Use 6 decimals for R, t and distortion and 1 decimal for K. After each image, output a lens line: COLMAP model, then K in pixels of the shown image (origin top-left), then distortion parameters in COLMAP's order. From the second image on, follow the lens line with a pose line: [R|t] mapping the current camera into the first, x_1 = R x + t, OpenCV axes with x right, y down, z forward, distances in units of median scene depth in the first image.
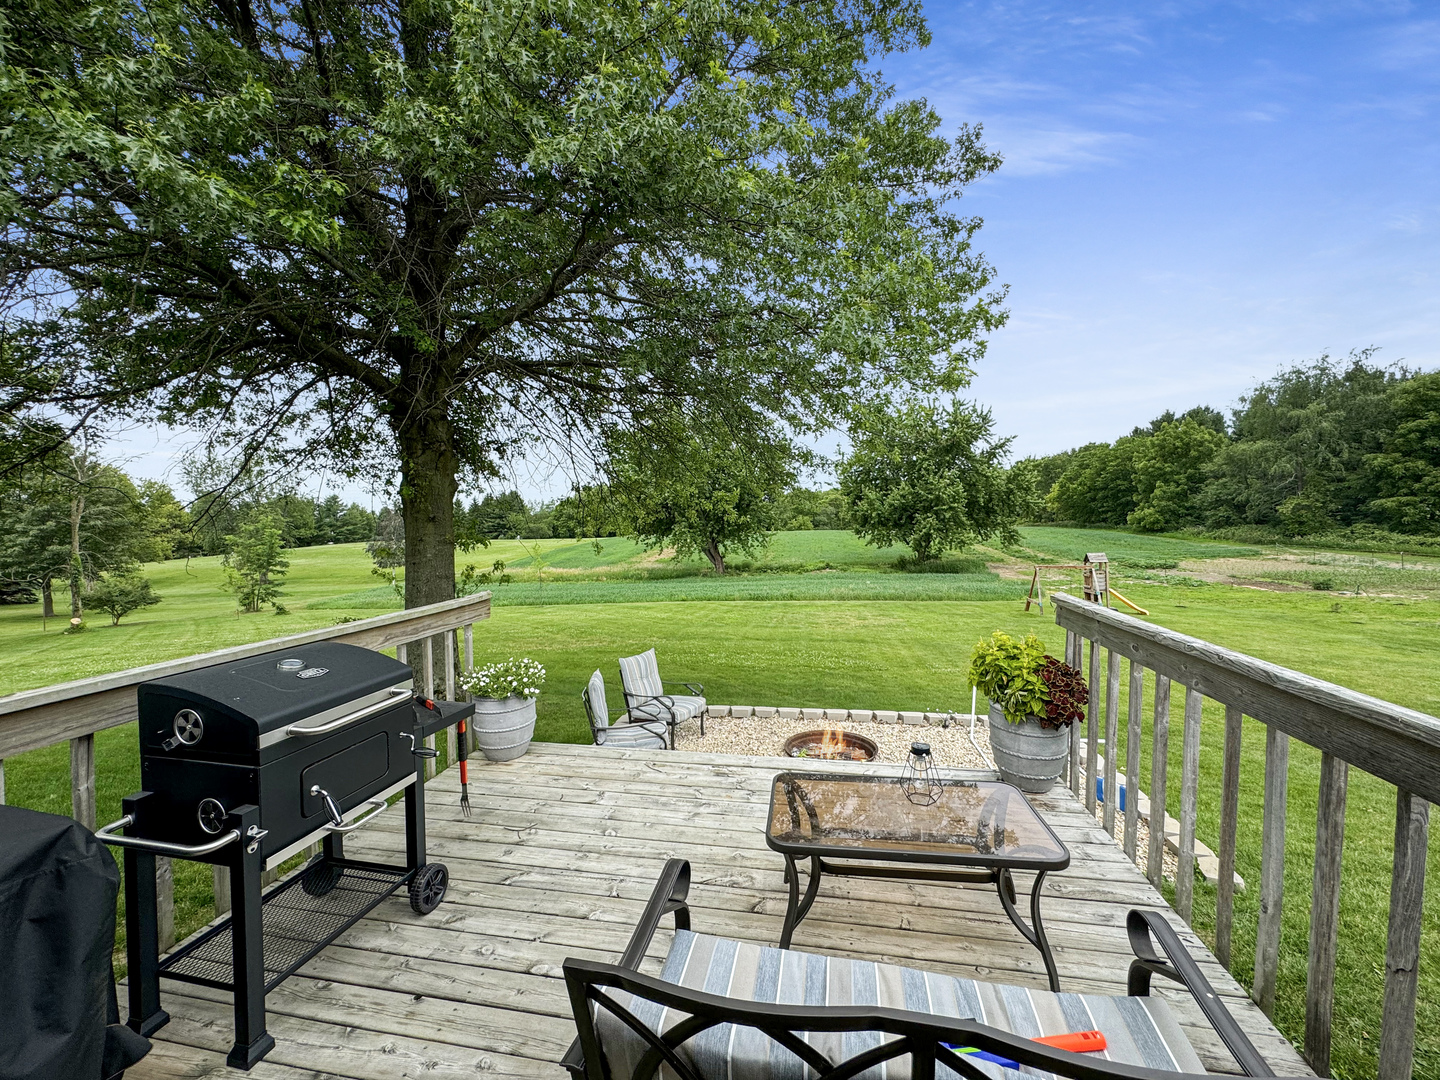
lens RADIAL K [[586.1, 0, 720.0], [0, 586.1, 540.0], [0, 0, 1]] dist [0.000133, 0.000179]
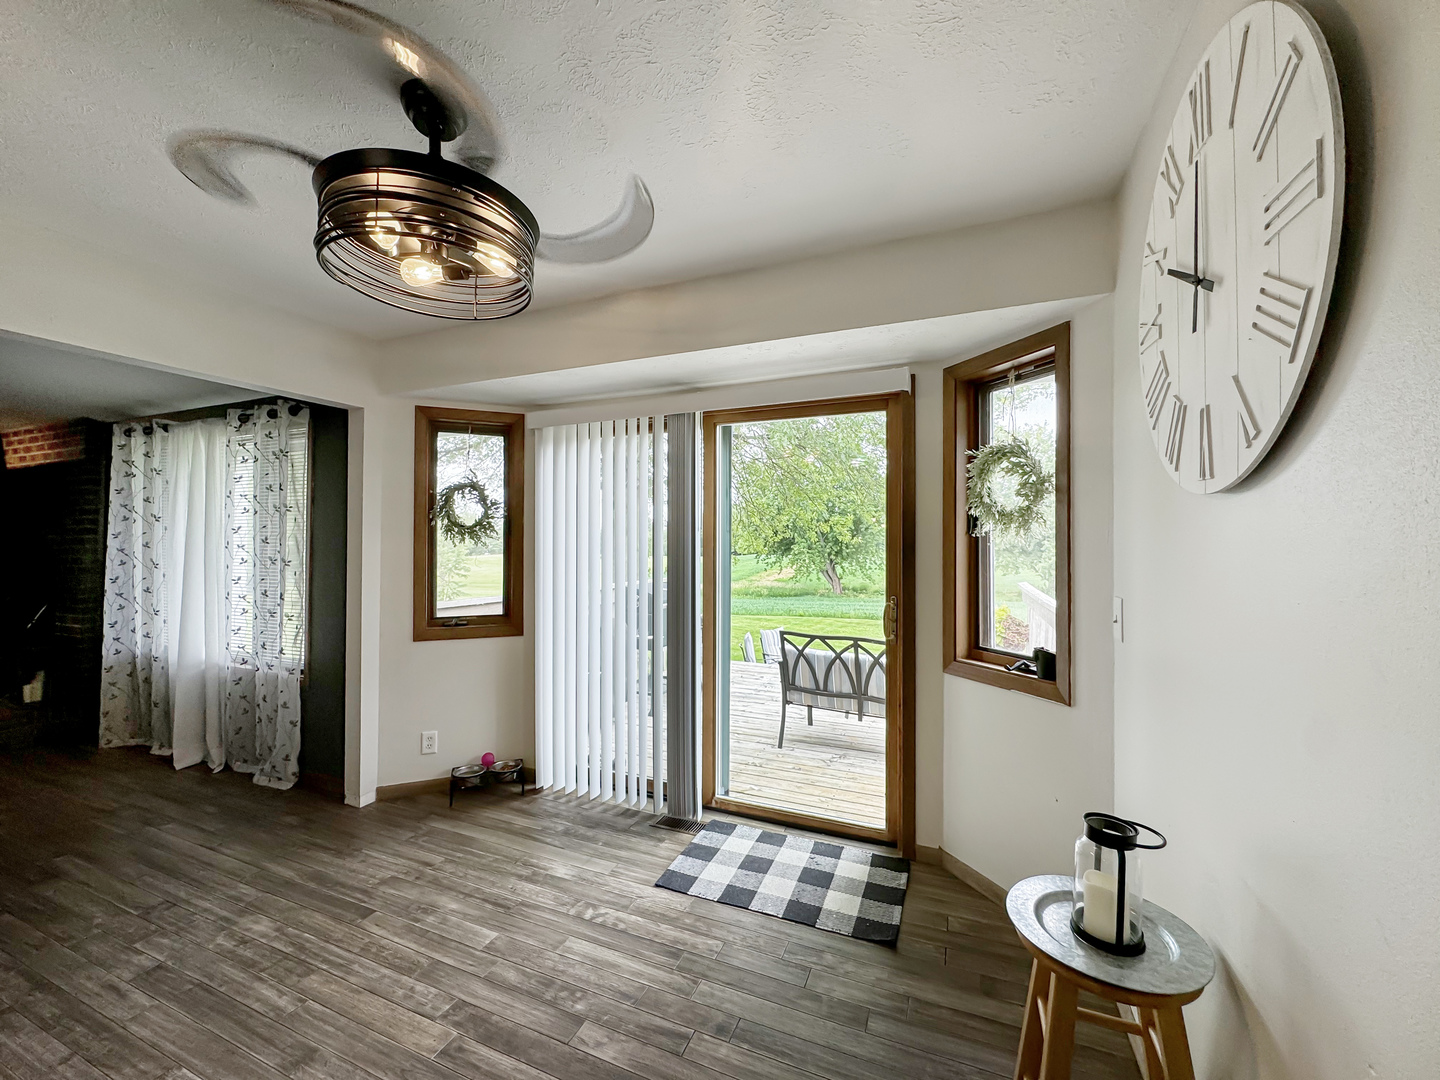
lens RADIAL K [[586.1, 0, 720.0], [0, 586.1, 540.0], [0, 0, 1]] dist [0.000133, 0.000179]
pose [[0.979273, 0.027157, -0.200717, 0.013928], [-0.034339, 0.998885, -0.032387, 0.013057], [0.199614, 0.038608, 0.979114, -0.295115]]
